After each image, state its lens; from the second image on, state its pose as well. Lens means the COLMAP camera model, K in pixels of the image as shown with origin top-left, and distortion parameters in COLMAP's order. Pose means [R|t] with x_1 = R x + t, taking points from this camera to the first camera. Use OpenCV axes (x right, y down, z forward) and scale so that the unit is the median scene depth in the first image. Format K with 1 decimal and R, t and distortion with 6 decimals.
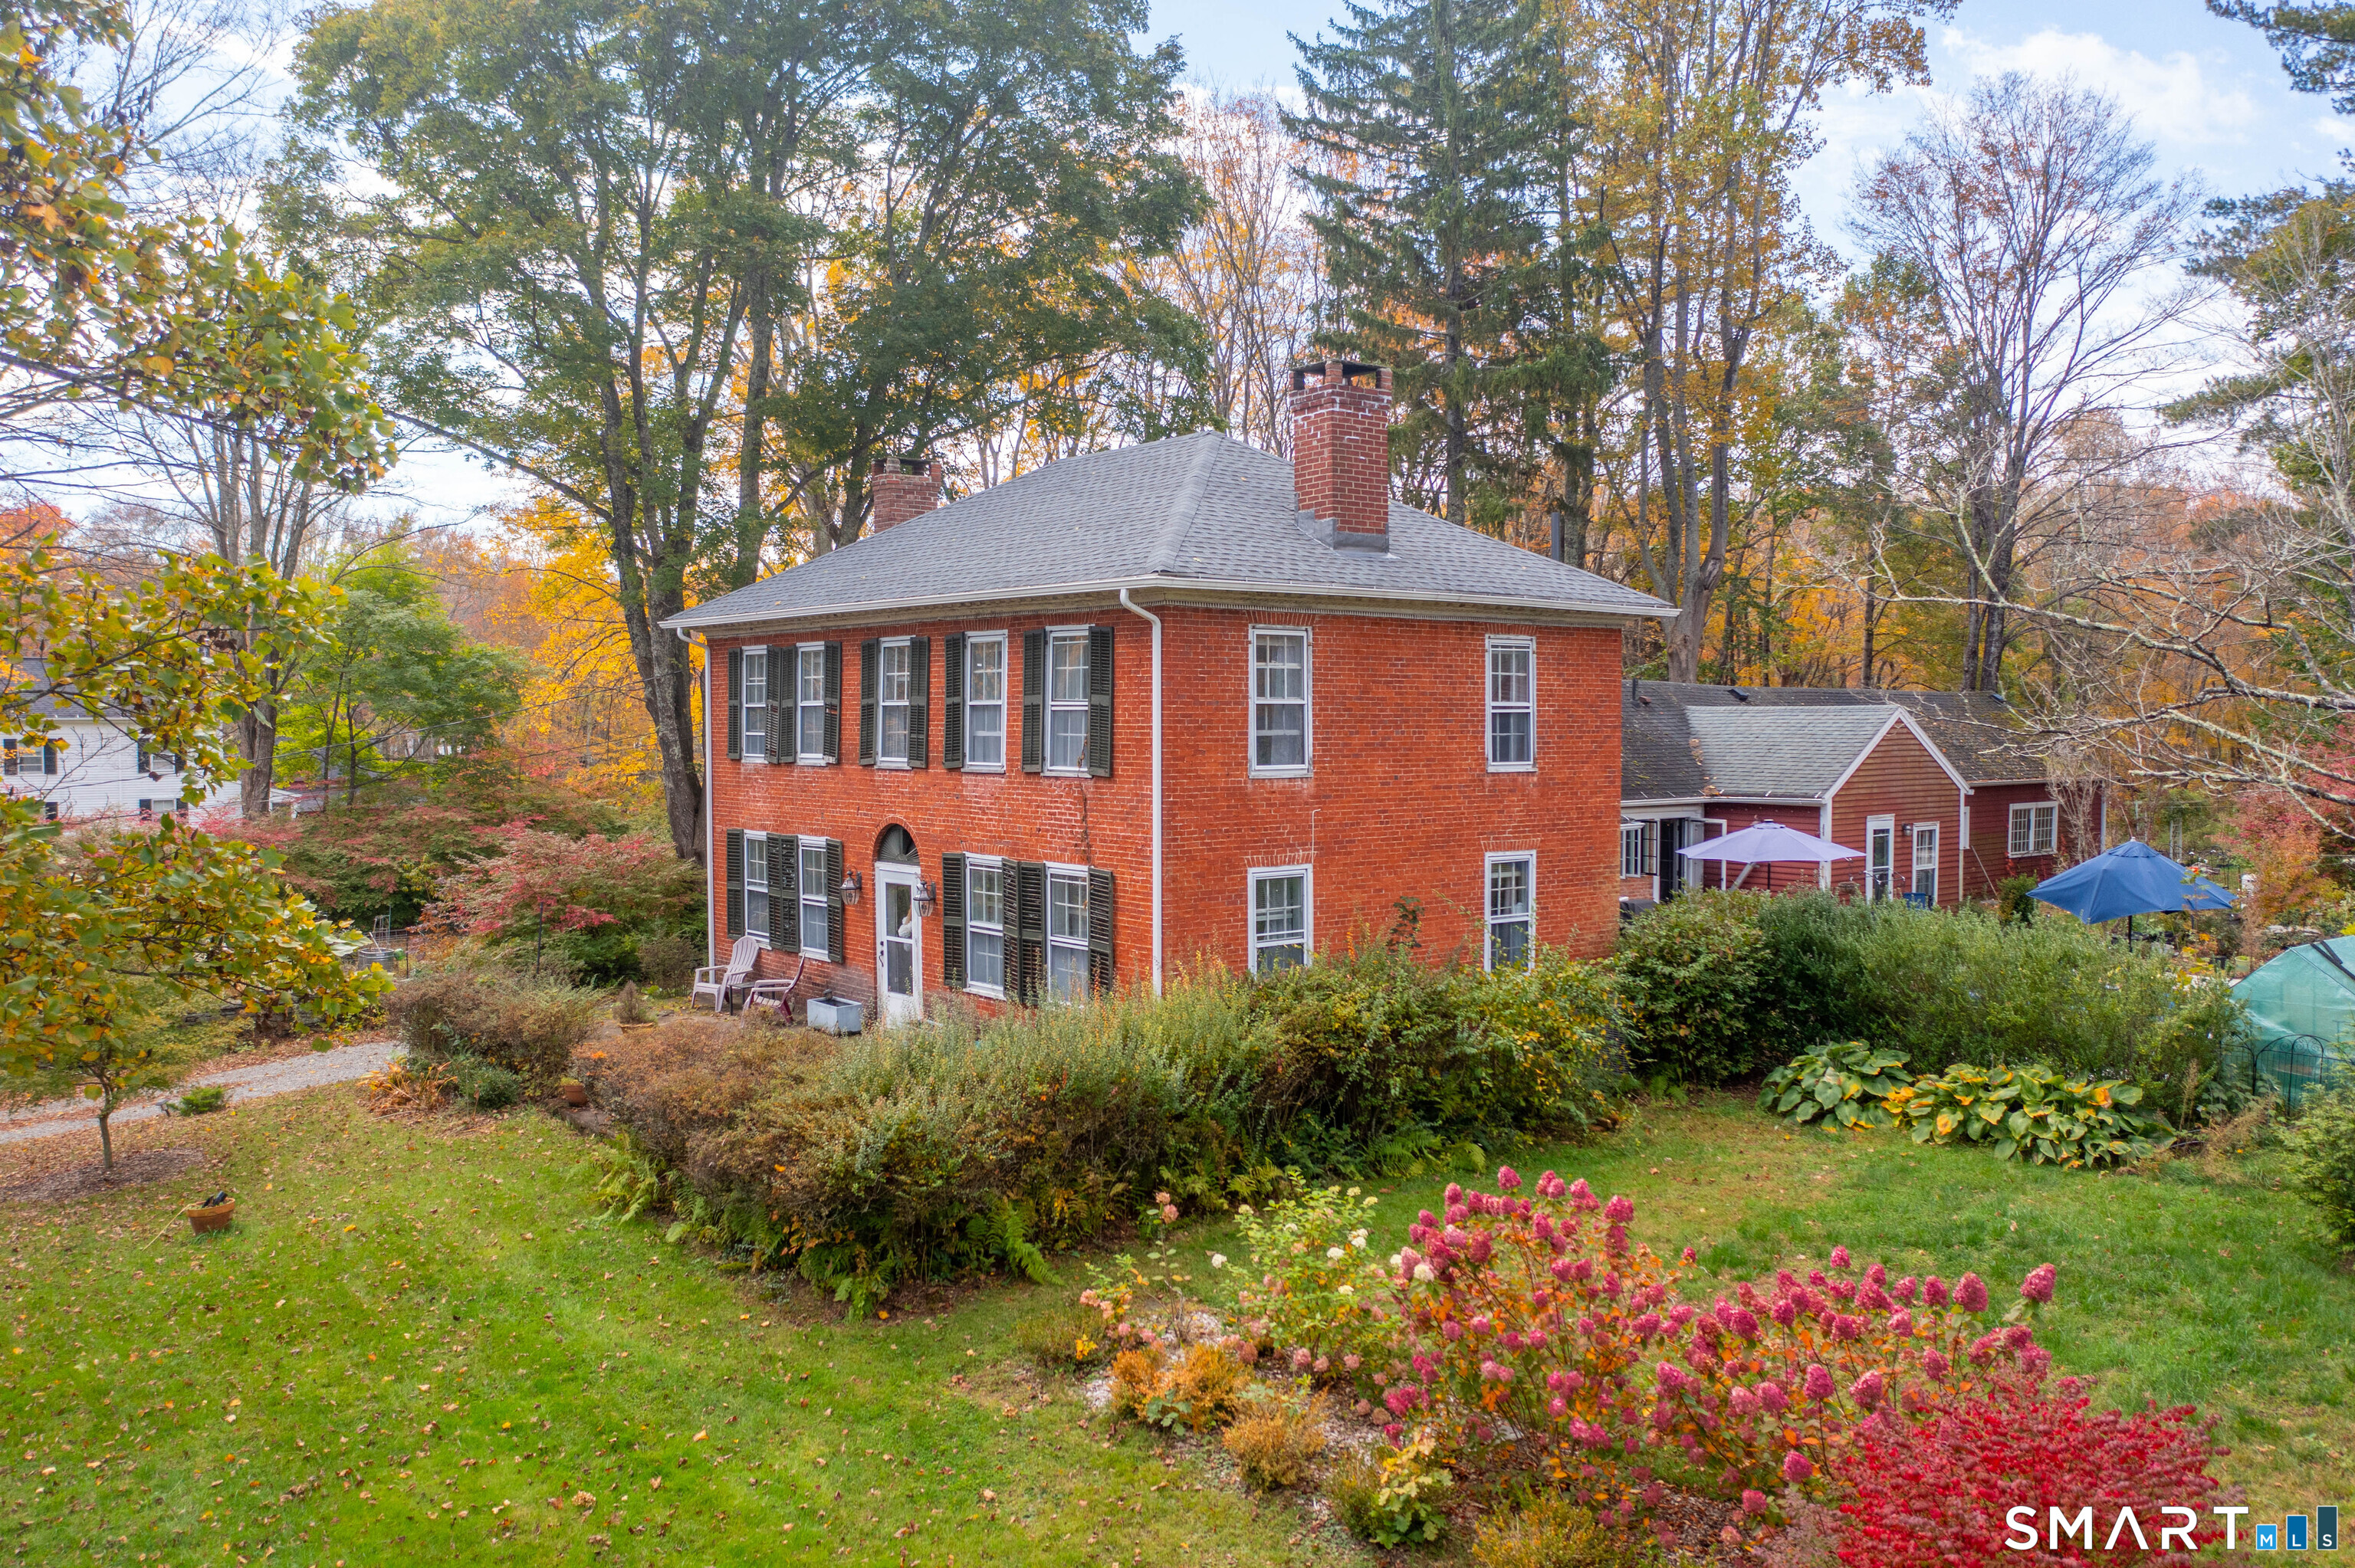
lens RADIAL K [[1920.8, 0, 1180.2], [0, 1920.8, 737.0], [0, 0, 1]] dist [0.006199, 0.010776]
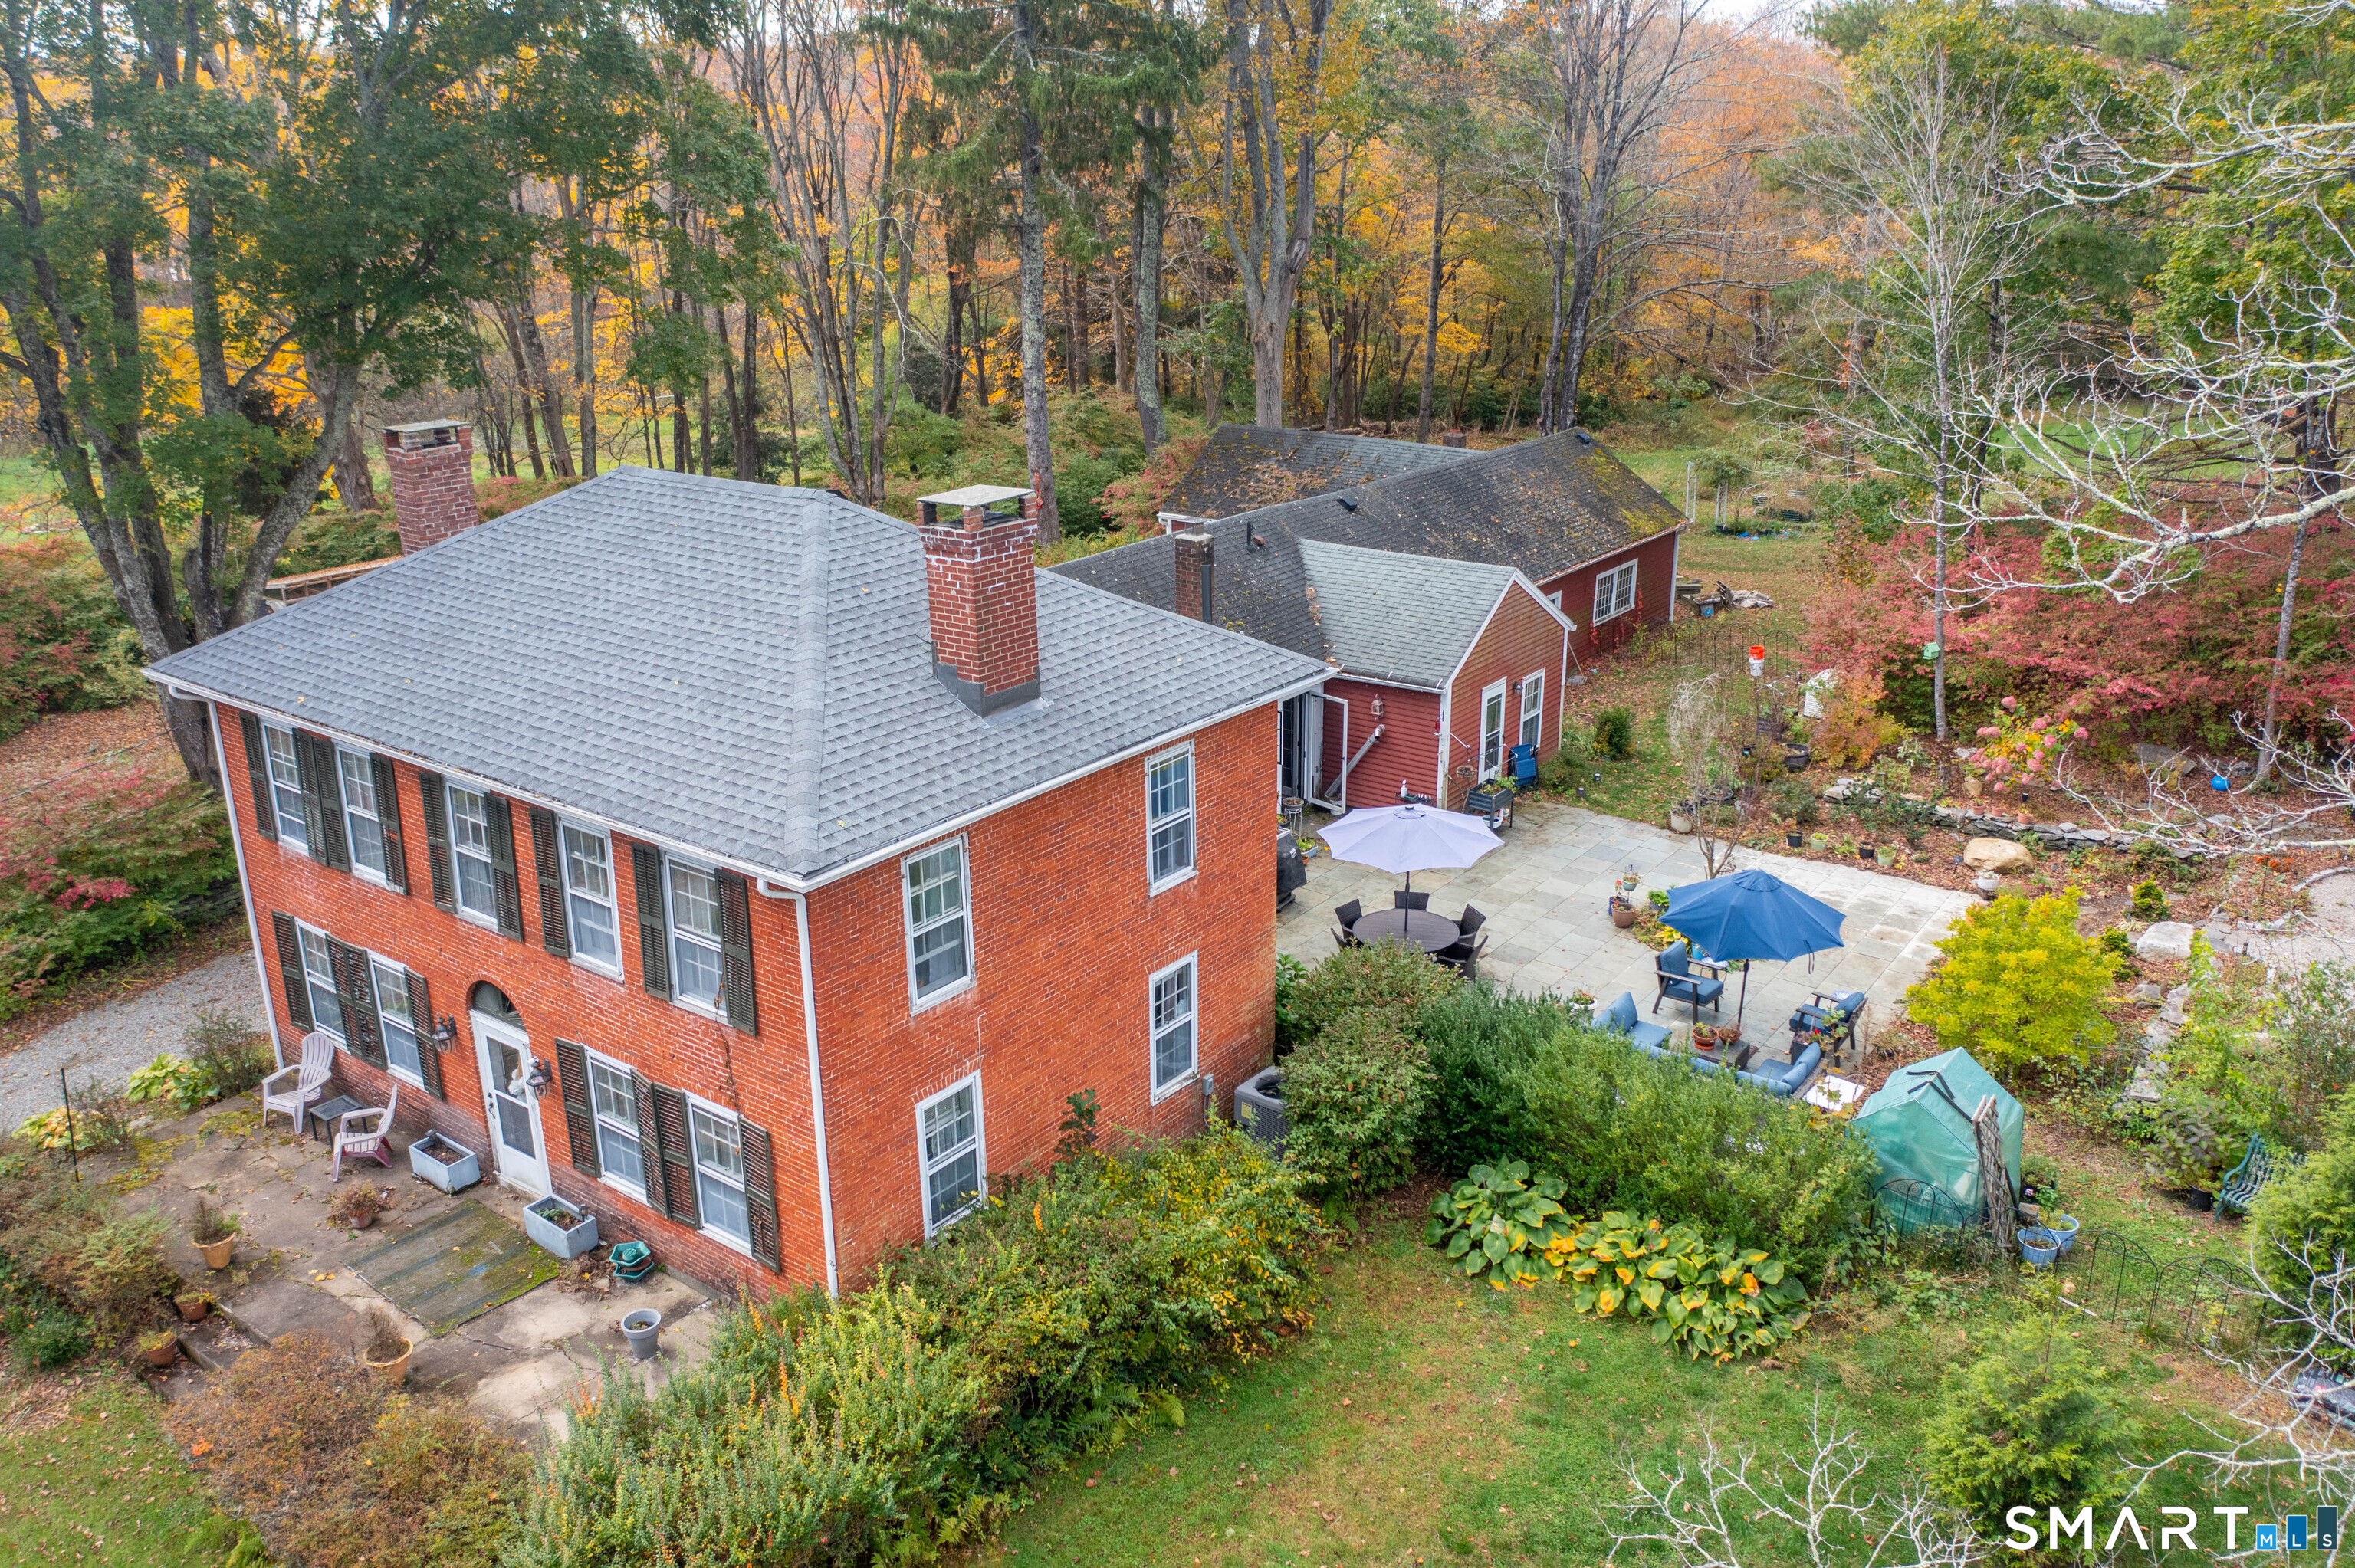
lens RADIAL K [[1936.3, 0, 1177.5], [0, 1936.3, 784.0], [0, 0, 1]] dist [-0.007045, 0.000487]
pose [[0.971824, -0.089017, 0.218251, -0.028830], [0.017074, 0.950098, 0.311484, -0.332378], [-0.235088, -0.298981, 0.924848, 0.138425]]
